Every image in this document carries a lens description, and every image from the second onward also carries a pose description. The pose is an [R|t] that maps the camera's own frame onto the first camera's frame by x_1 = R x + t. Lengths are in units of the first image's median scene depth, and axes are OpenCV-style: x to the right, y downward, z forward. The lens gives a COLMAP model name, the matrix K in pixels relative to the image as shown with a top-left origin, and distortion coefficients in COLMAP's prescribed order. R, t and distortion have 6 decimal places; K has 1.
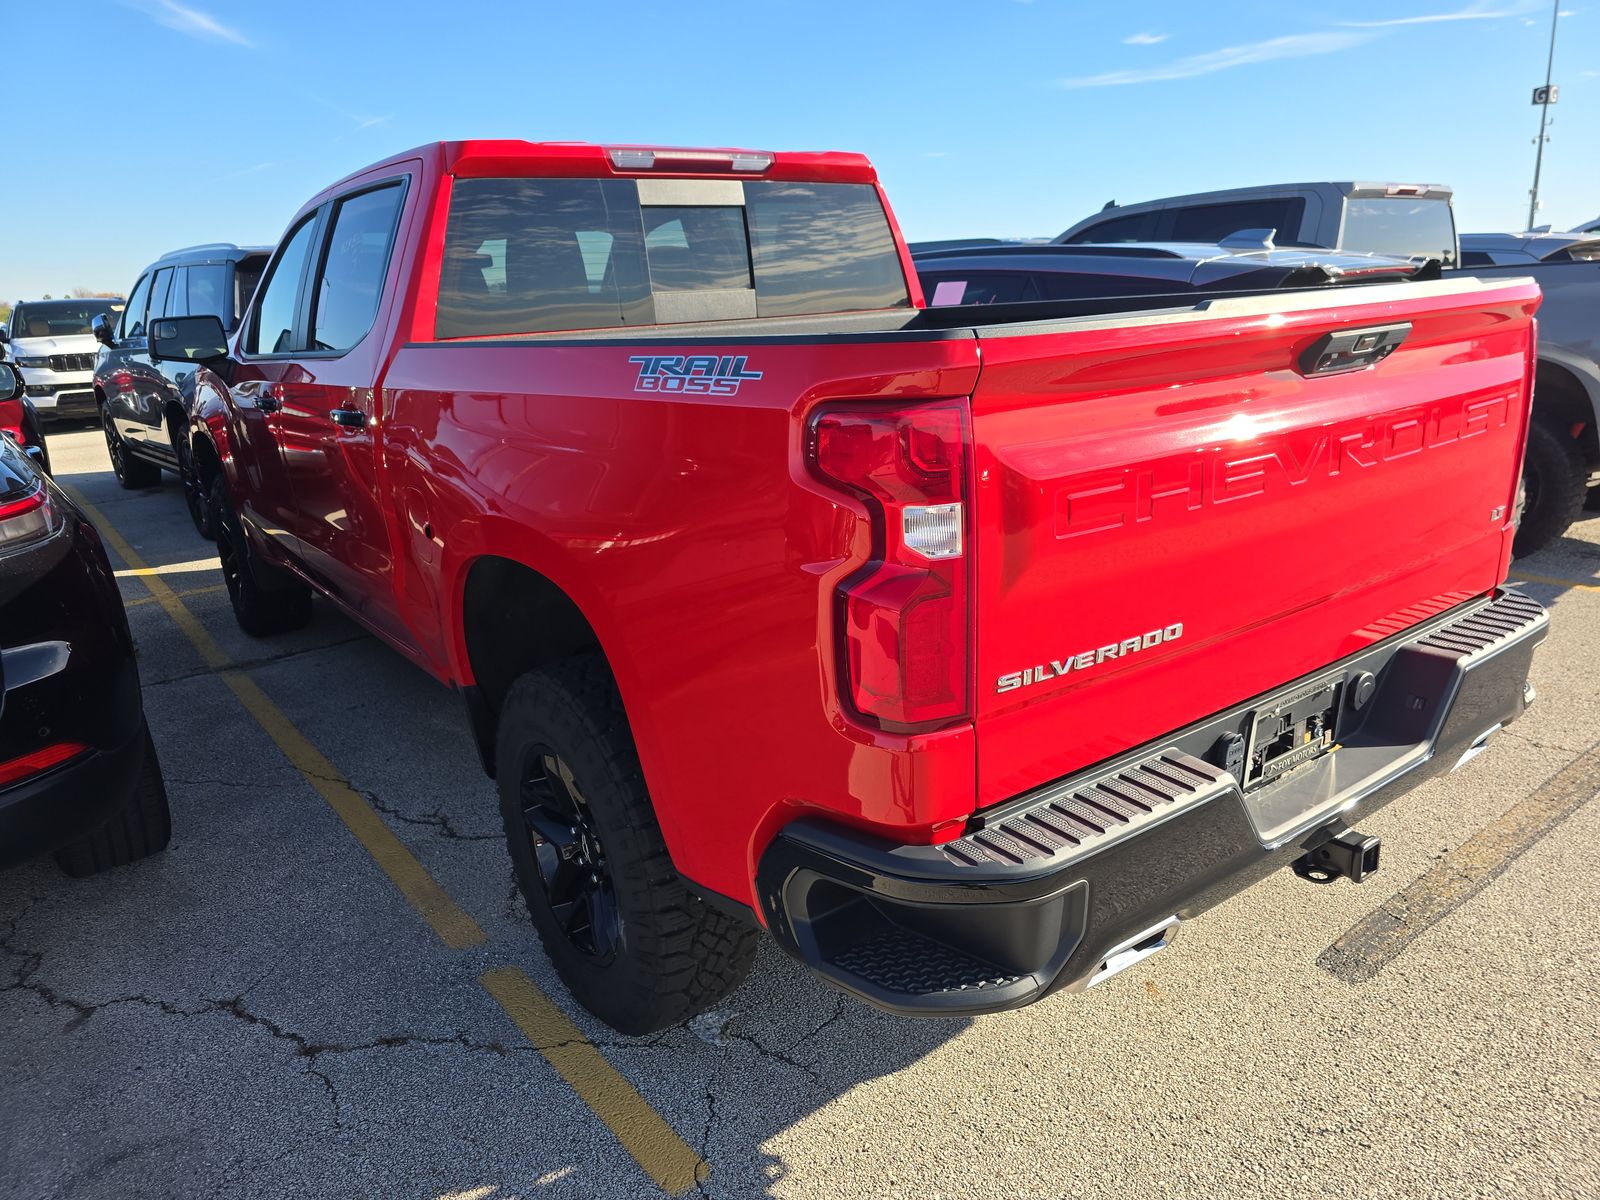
lens RADIAL K [[1073.5, 0, 799.7], [0, 1073.5, 604.8], [0, 0, 1]] dist [0.049274, -0.057271]
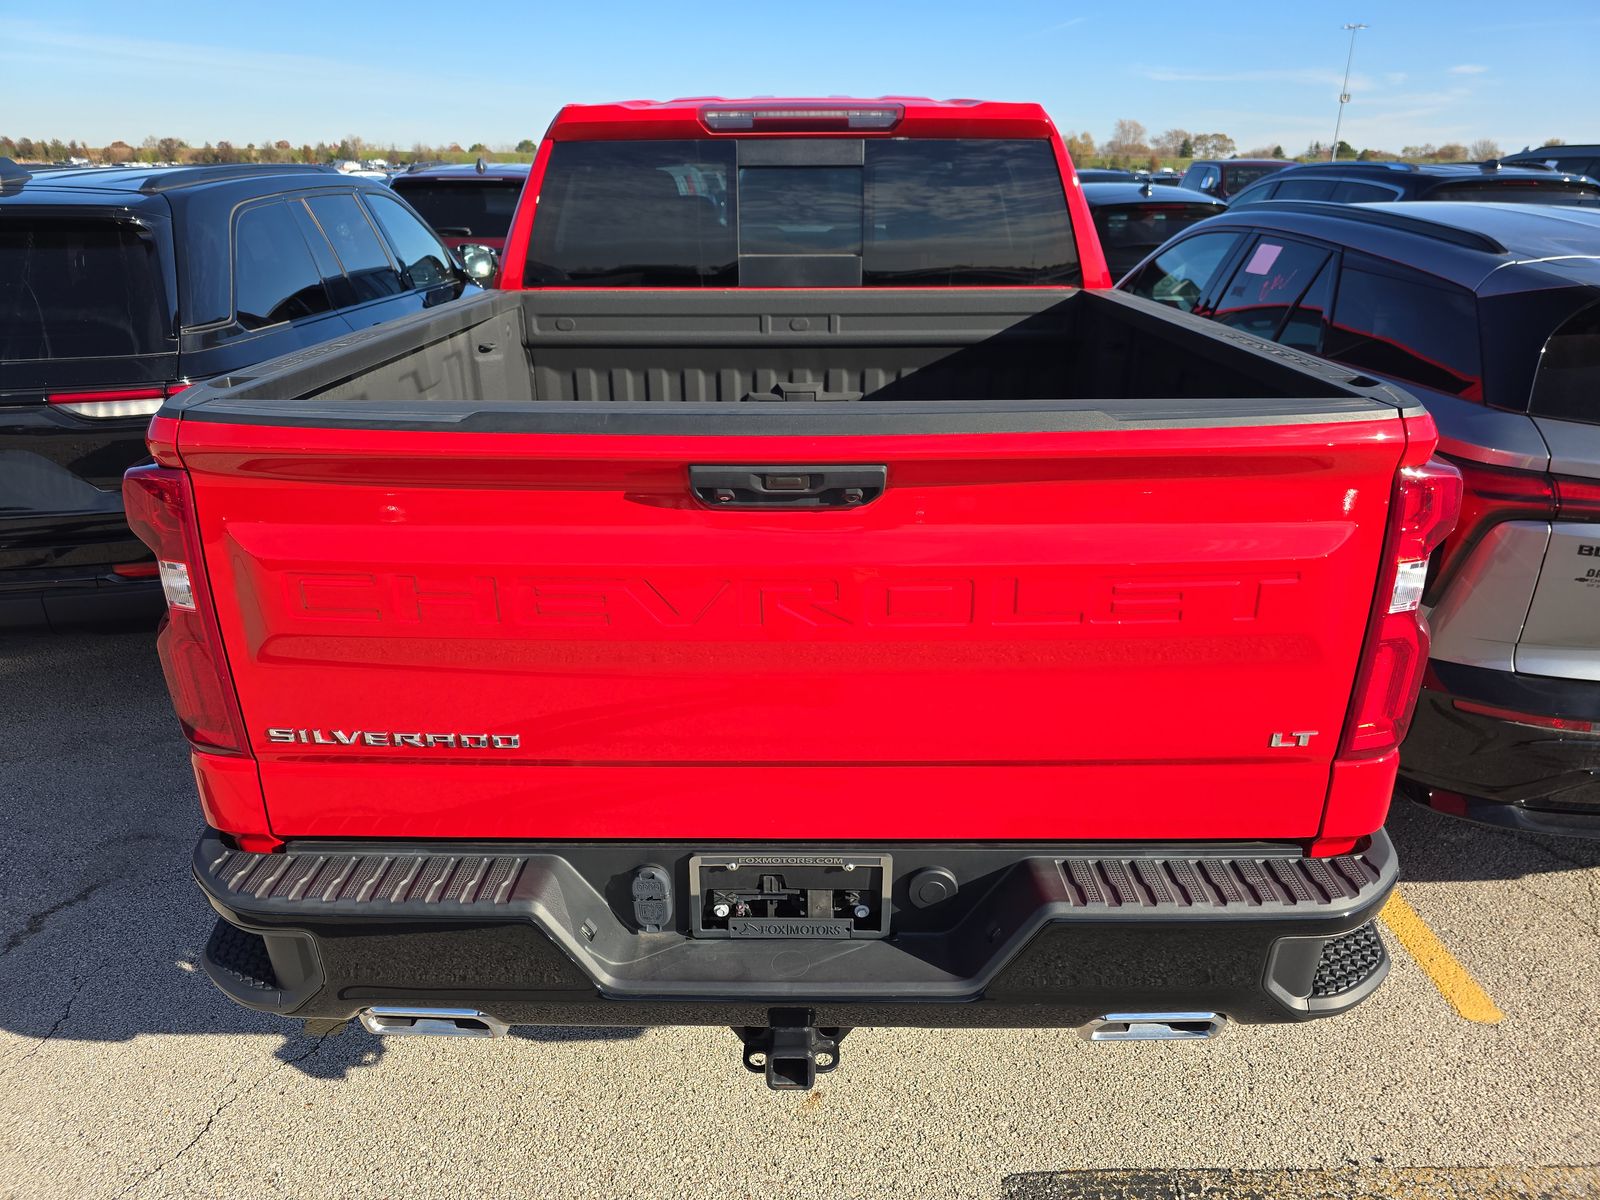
lens RADIAL K [[1075.2, 0, 800.0], [0, 1075.2, 608.2], [0, 0, 1]] dist [0.064938, -0.060428]
pose [[0.802688, 0.267681, -0.532953, 0.623497], [-0.205295, 0.963020, 0.174489, -0.186069], [0.559952, -0.030647, 0.827958, 0.214163]]
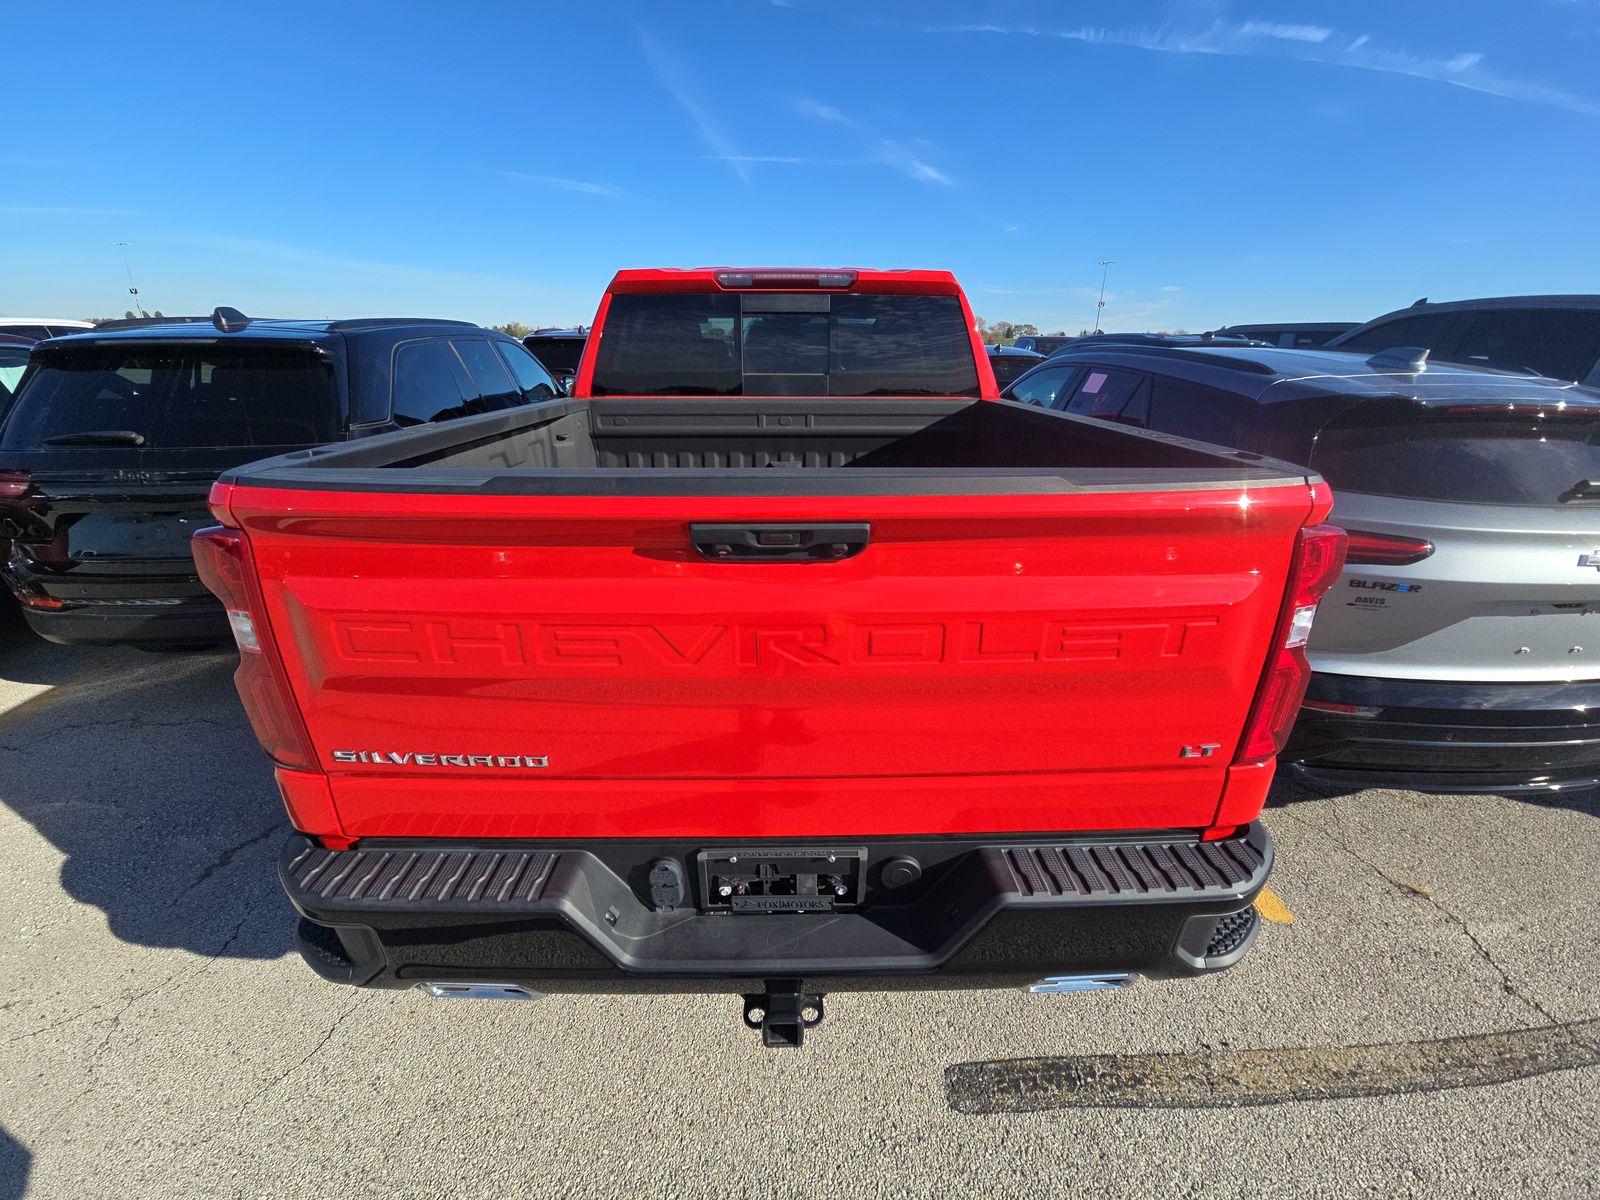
lens RADIAL K [[648.8, 0, 799.7], [0, 648.8, 593.3], [0, 0, 1]] dist [0.000293, 0.000032]
pose [[0.816897, 0.256593, -0.516564, 0.522709], [-0.206036, 0.966322, 0.154176, -0.180668], [0.538728, -0.019515, 0.842254, 0.353128]]
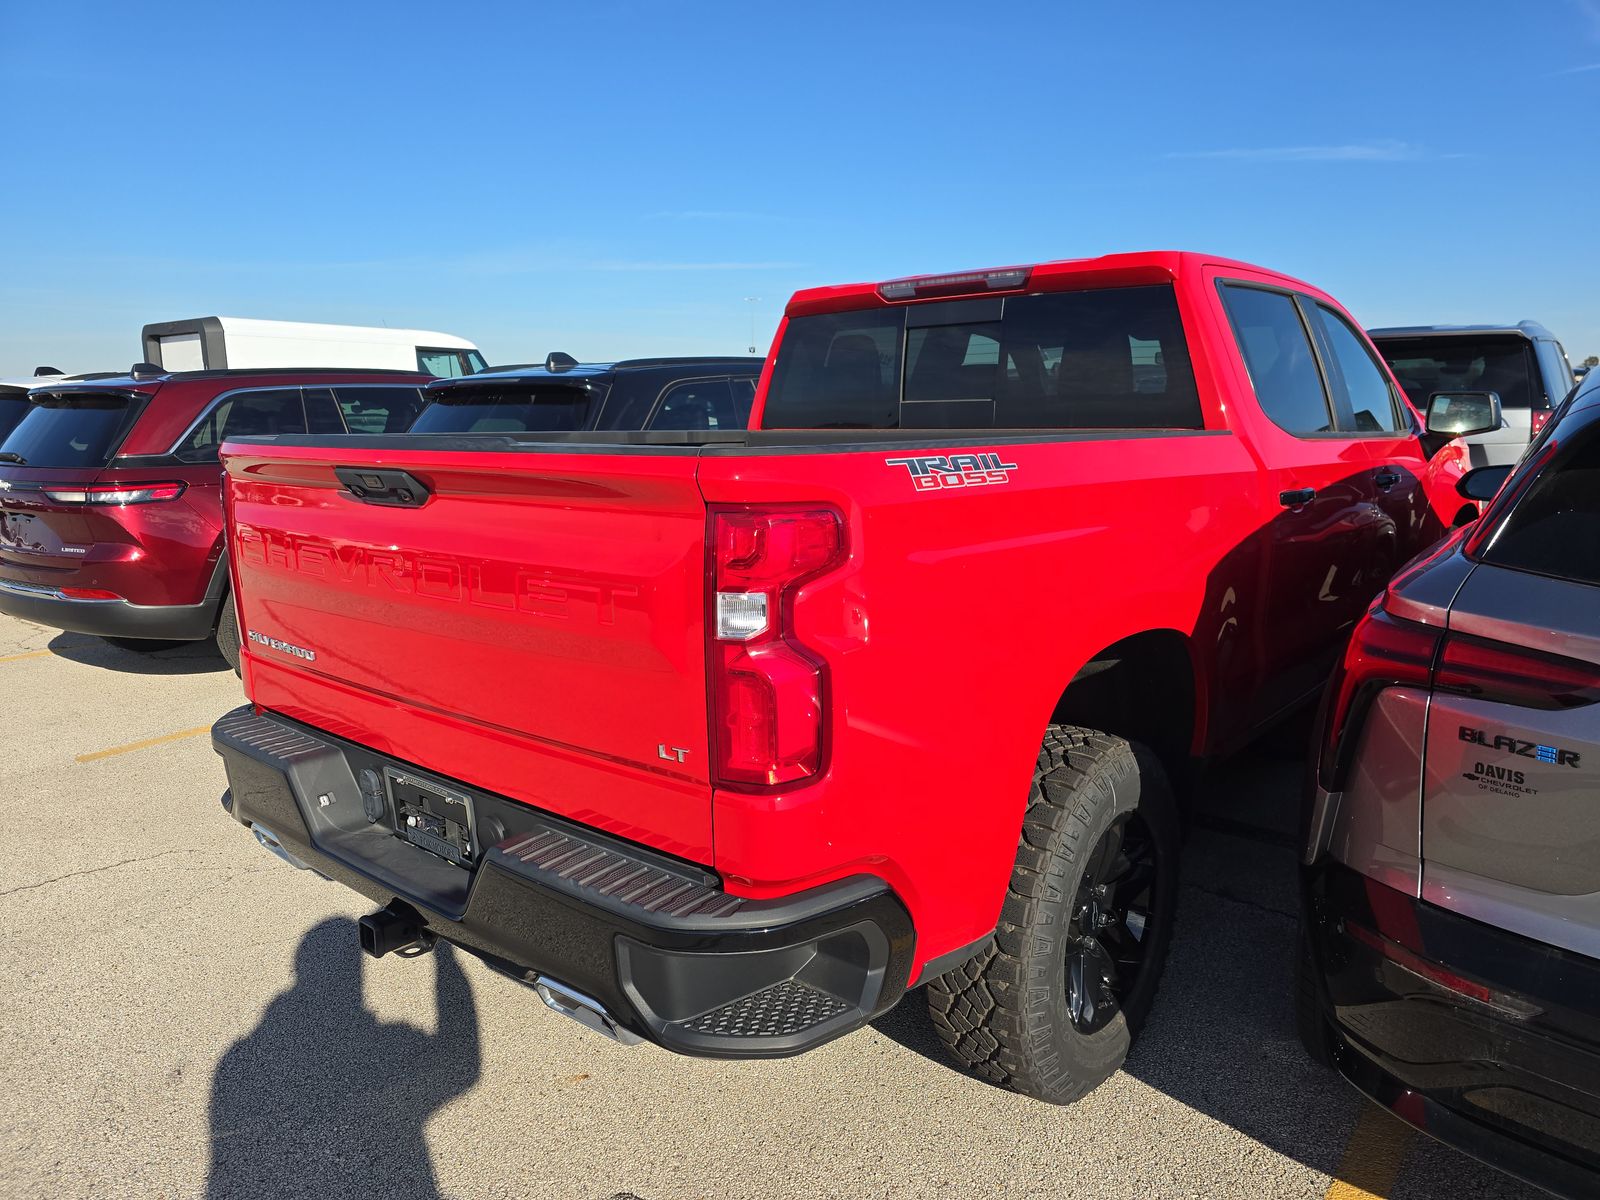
lens RADIAL K [[1075.2, 0, 800.0], [0, 1075.2, 608.2], [0, 0, 1]] dist [0.064938, -0.060428]
pose [[0.240880, 0.227856, -0.943429, 1.135696], [-0.271878, 0.948975, 0.159778, -0.272106], [0.931697, 0.218011, 0.290538, 0.712398]]
